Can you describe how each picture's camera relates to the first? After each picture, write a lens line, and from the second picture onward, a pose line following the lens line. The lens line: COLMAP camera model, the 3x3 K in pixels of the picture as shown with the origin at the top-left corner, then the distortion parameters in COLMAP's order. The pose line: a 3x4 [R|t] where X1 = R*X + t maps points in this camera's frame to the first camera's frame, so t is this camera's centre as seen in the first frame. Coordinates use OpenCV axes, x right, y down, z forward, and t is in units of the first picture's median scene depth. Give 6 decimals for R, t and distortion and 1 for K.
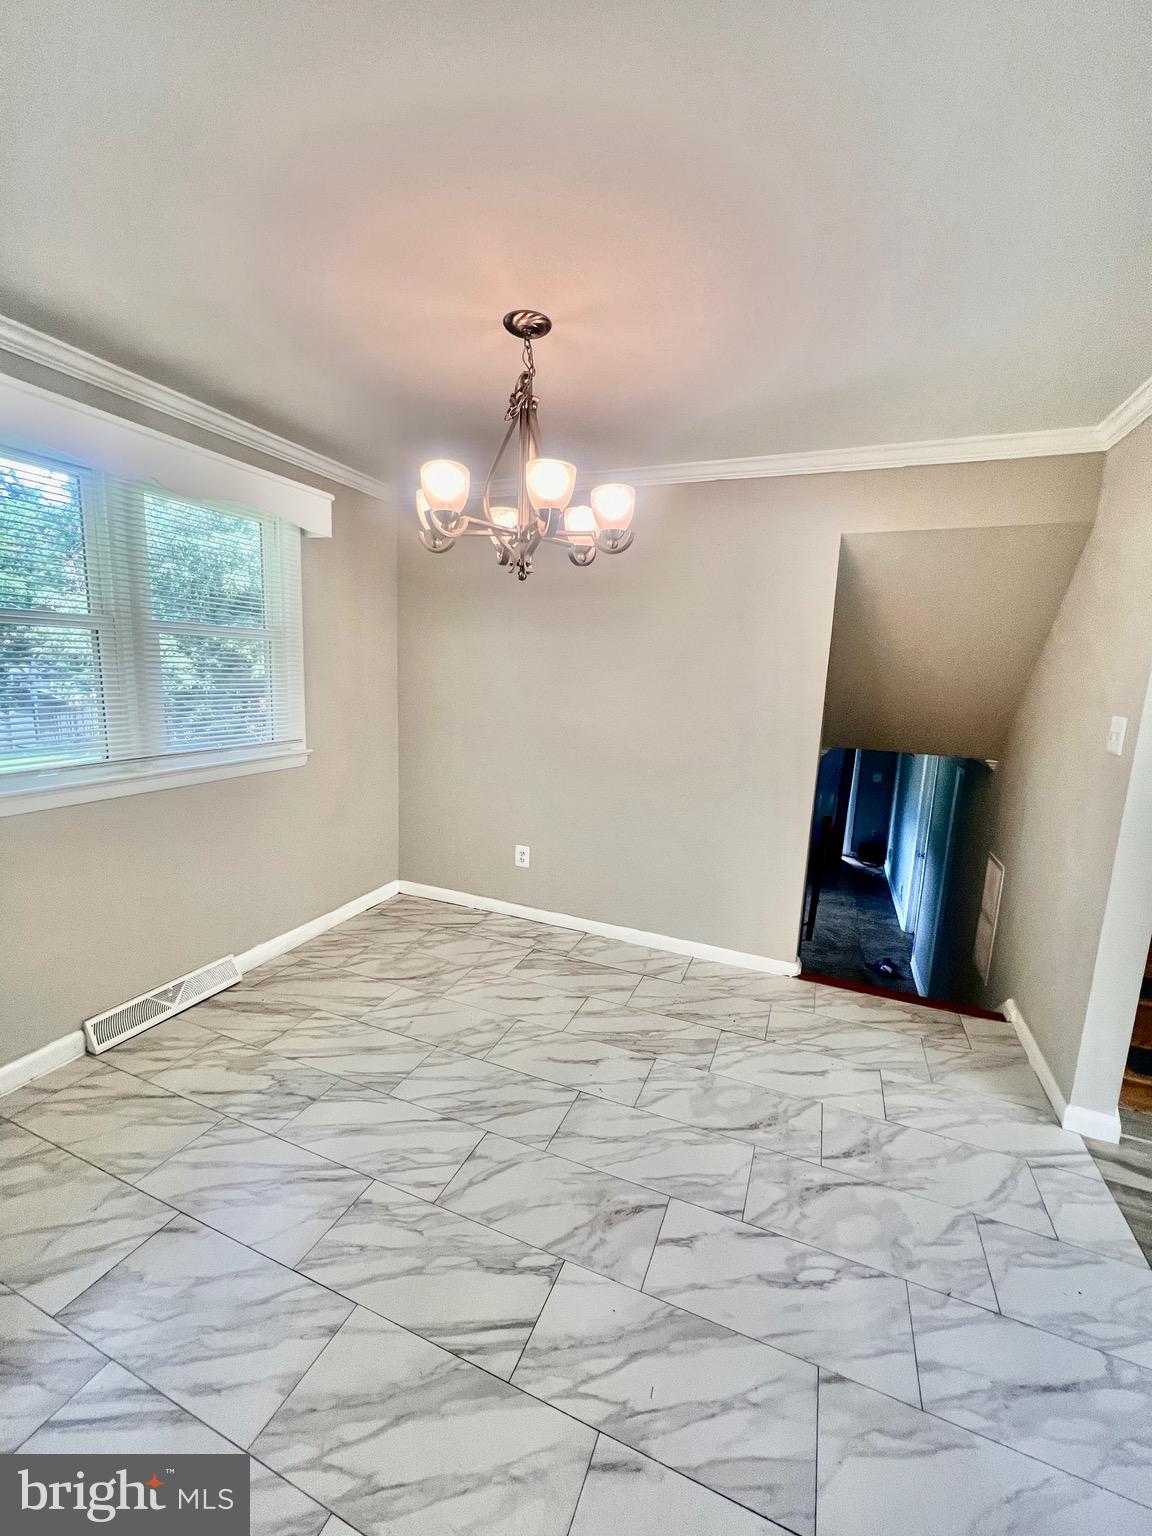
lens RADIAL K [[615.2, 0, 578.3], [0, 615.2, 769.9], [0, 0, 1]] dist [-0.001890, 0.000127]
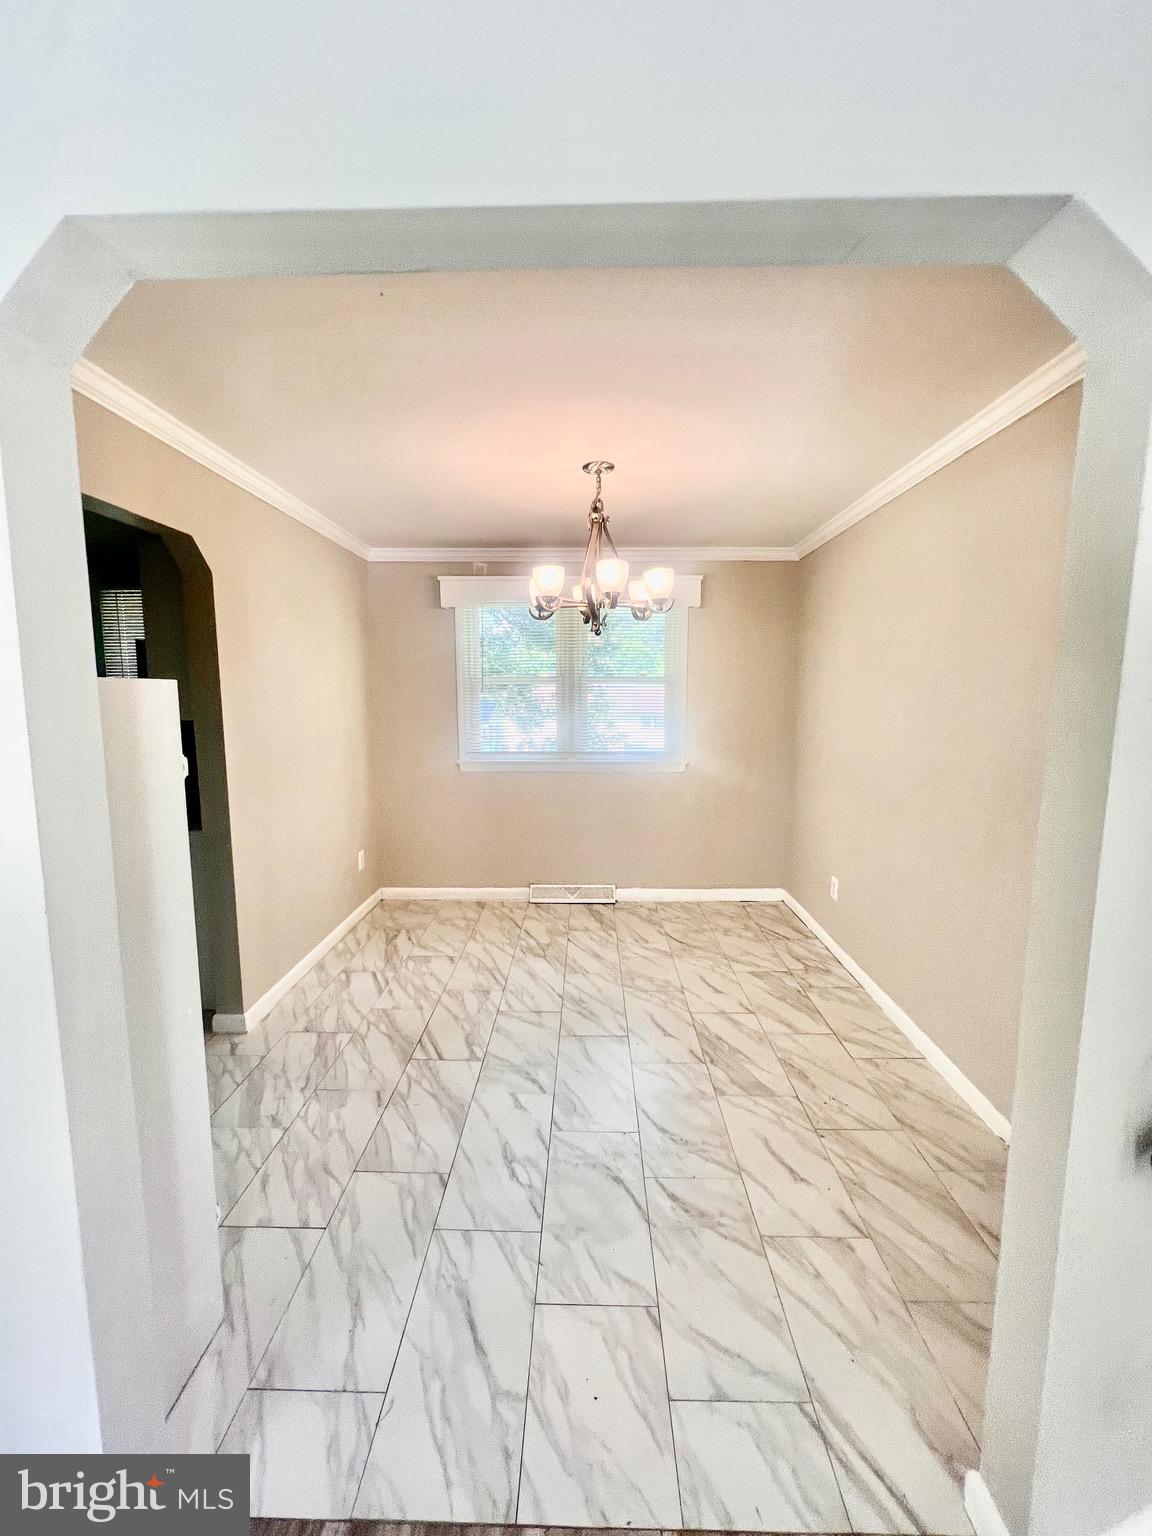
lens RADIAL K [[615.2, 0, 578.3], [0, 615.2, 766.5], [0, 0, 1]] dist [-0.001890, 0.000127]
pose [[0.360570, 0.072269, -0.929928, 1.090615], [-0.139864, 0.989911, 0.022700, -0.028393], [0.922186, 0.121878, 0.367040, 0.391300]]
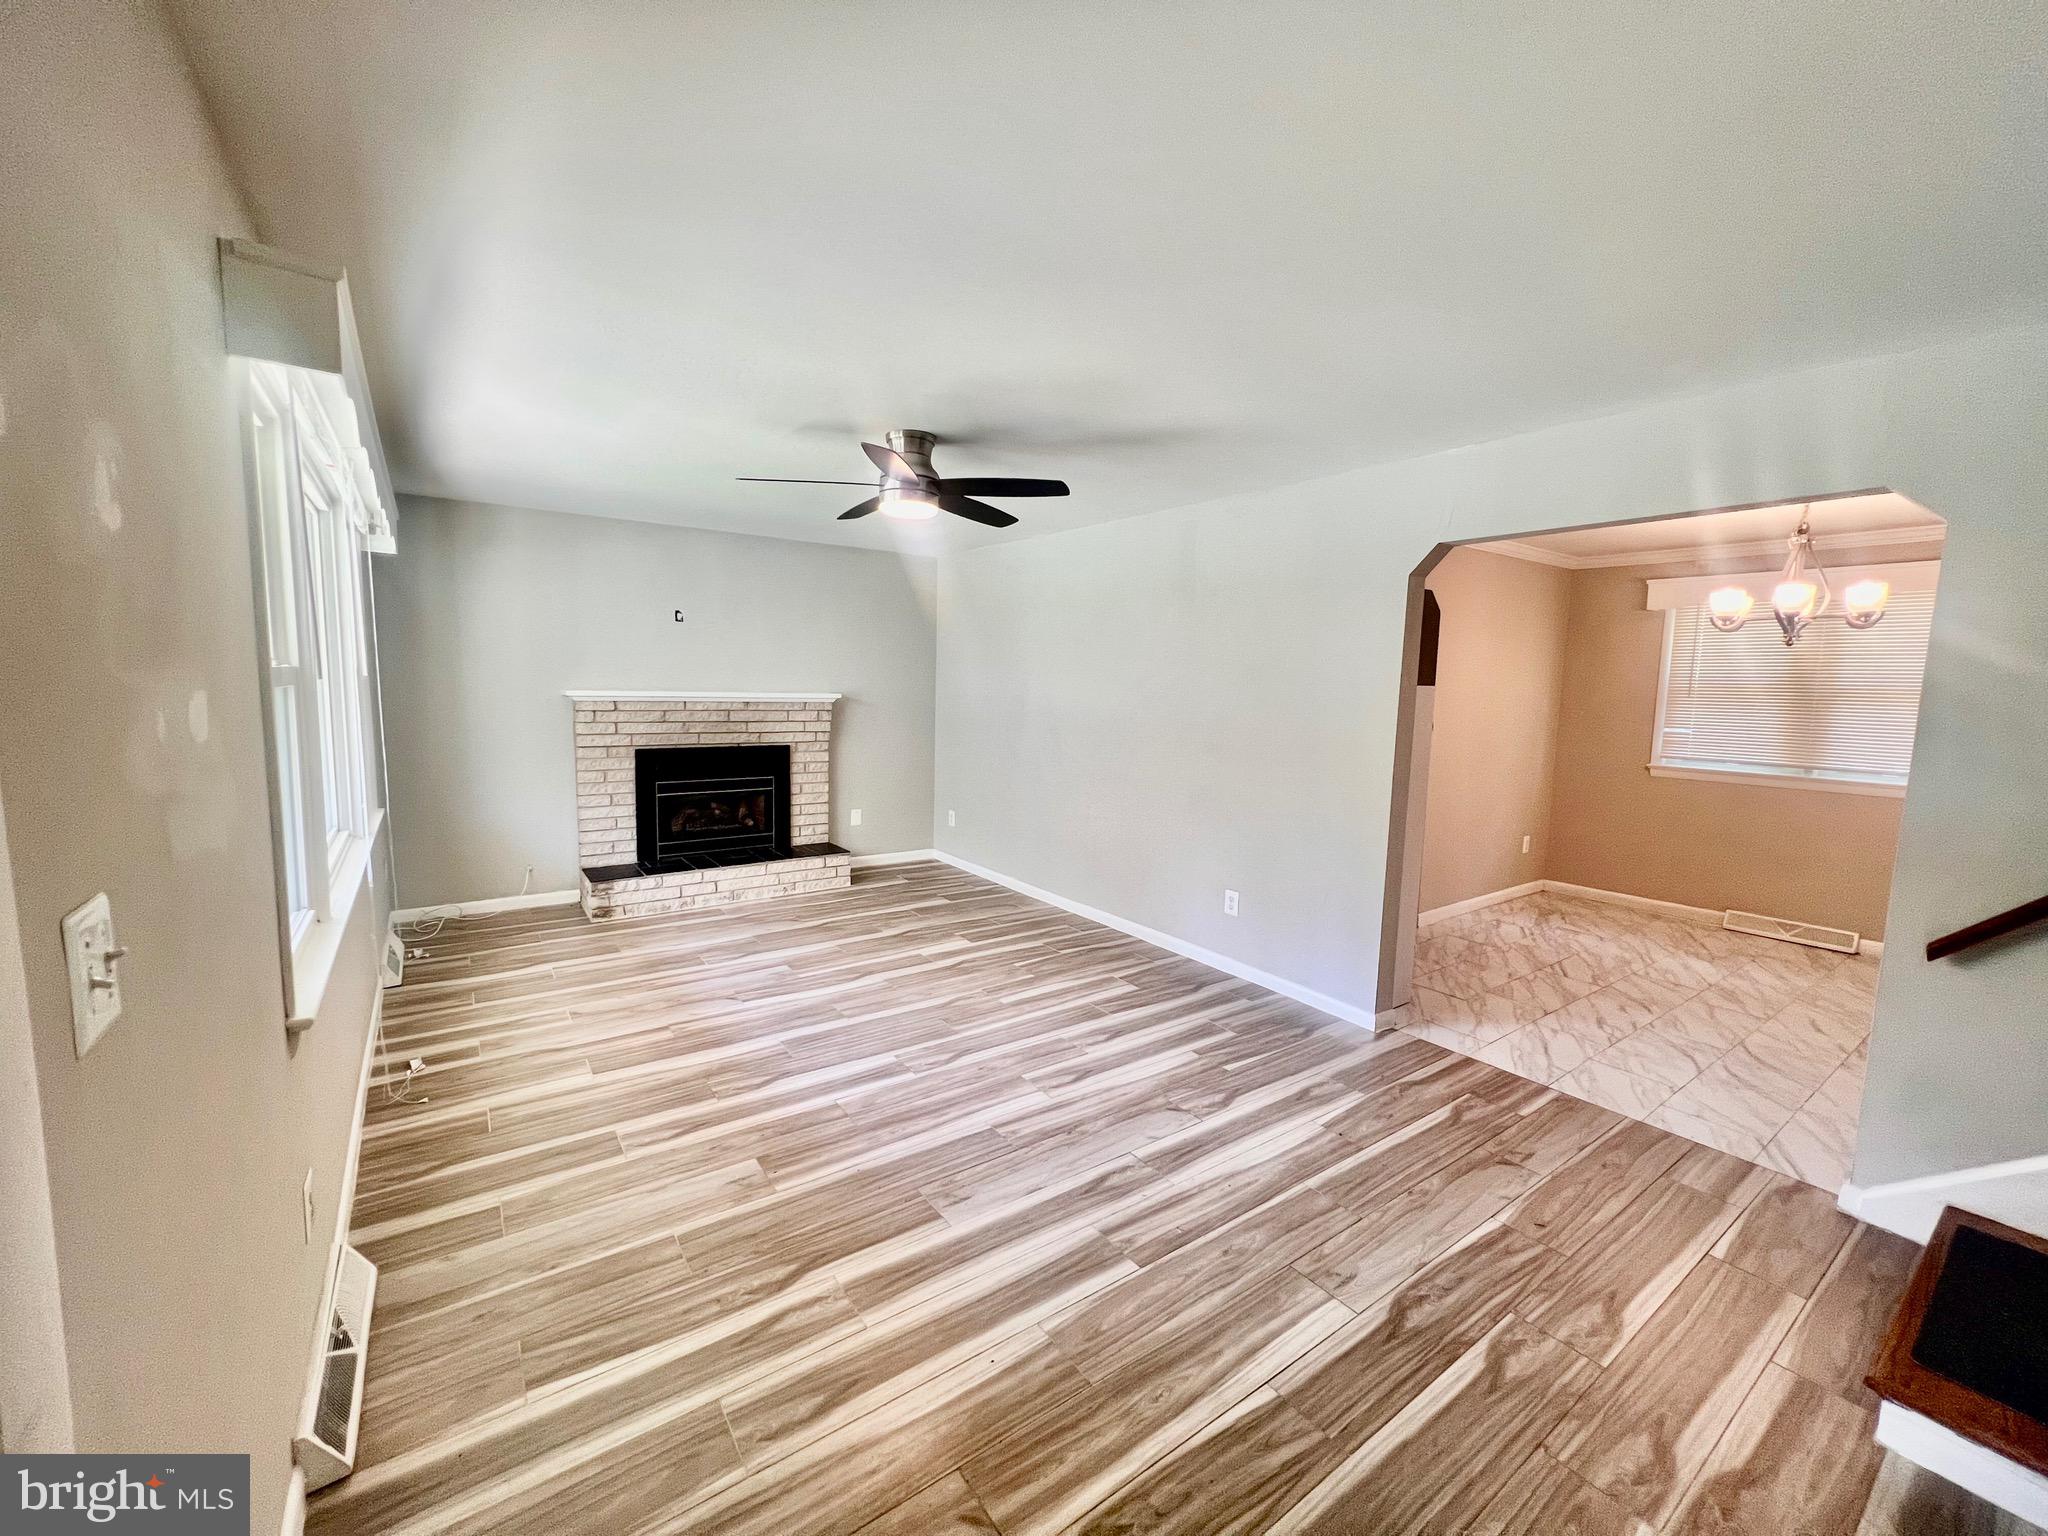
lens RADIAL K [[820.3, 0, 1019.1], [0, 820.3, 779.4], [0, 0, 1]] dist [-0.001890, 0.000127]
pose [[-0.534168, 0.050671, -0.843859, 2.345057], [-0.179914, 0.968521, 0.172043, 0.010599], [0.826012, 0.243722, -0.508236, 0.442206]]
